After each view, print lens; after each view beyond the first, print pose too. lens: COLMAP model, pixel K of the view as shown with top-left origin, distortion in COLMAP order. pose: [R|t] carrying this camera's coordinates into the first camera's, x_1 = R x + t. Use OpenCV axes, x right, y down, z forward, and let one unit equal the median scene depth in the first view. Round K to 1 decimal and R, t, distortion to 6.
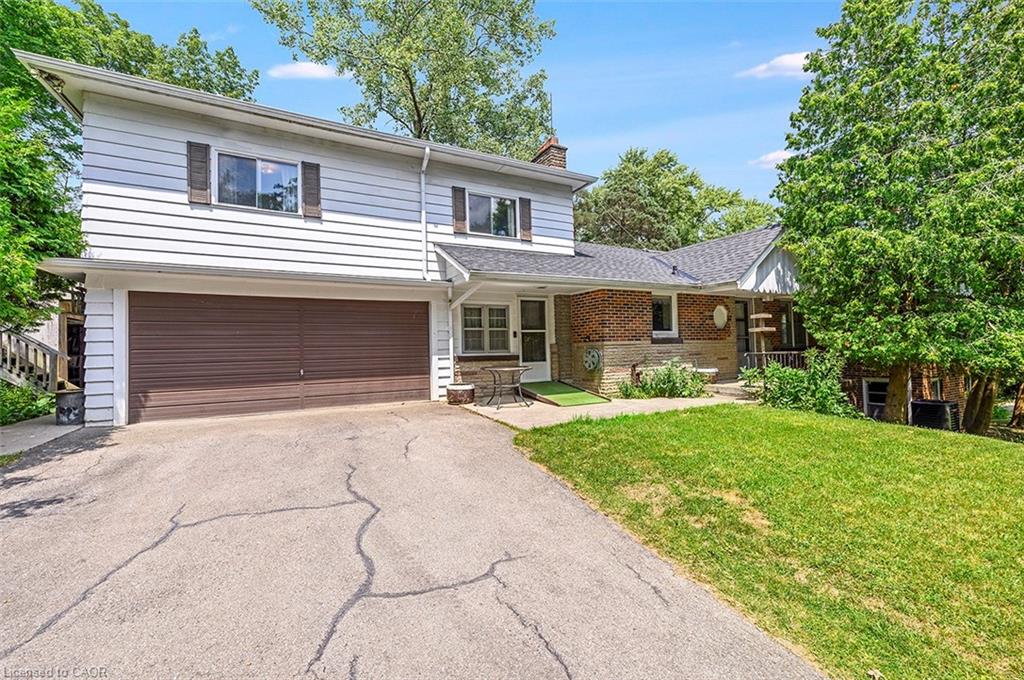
lens RADIAL K [[457.1, 0, 511.4], [0, 457.1, 336.7], [0, 0, 1]] dist [0.010624, -0.000094]
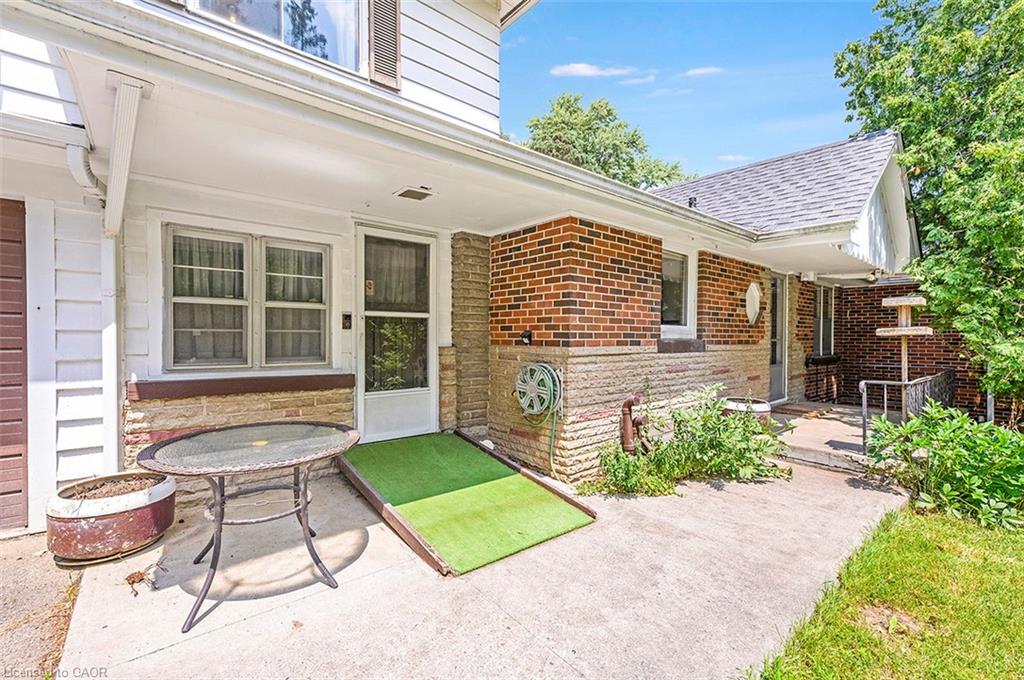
lens RADIAL K [[455.3, 0, 513.6], [0, 455.3, 337.6], [0, 0, 1]] dist [0.015121, -0.000014]
pose [[0.978470, 0.030522, 0.204121, 0.068770], [-0.037070, 0.998911, 0.028332, -0.007308], [-0.203033, -0.035289, 0.978536, 0.589323]]
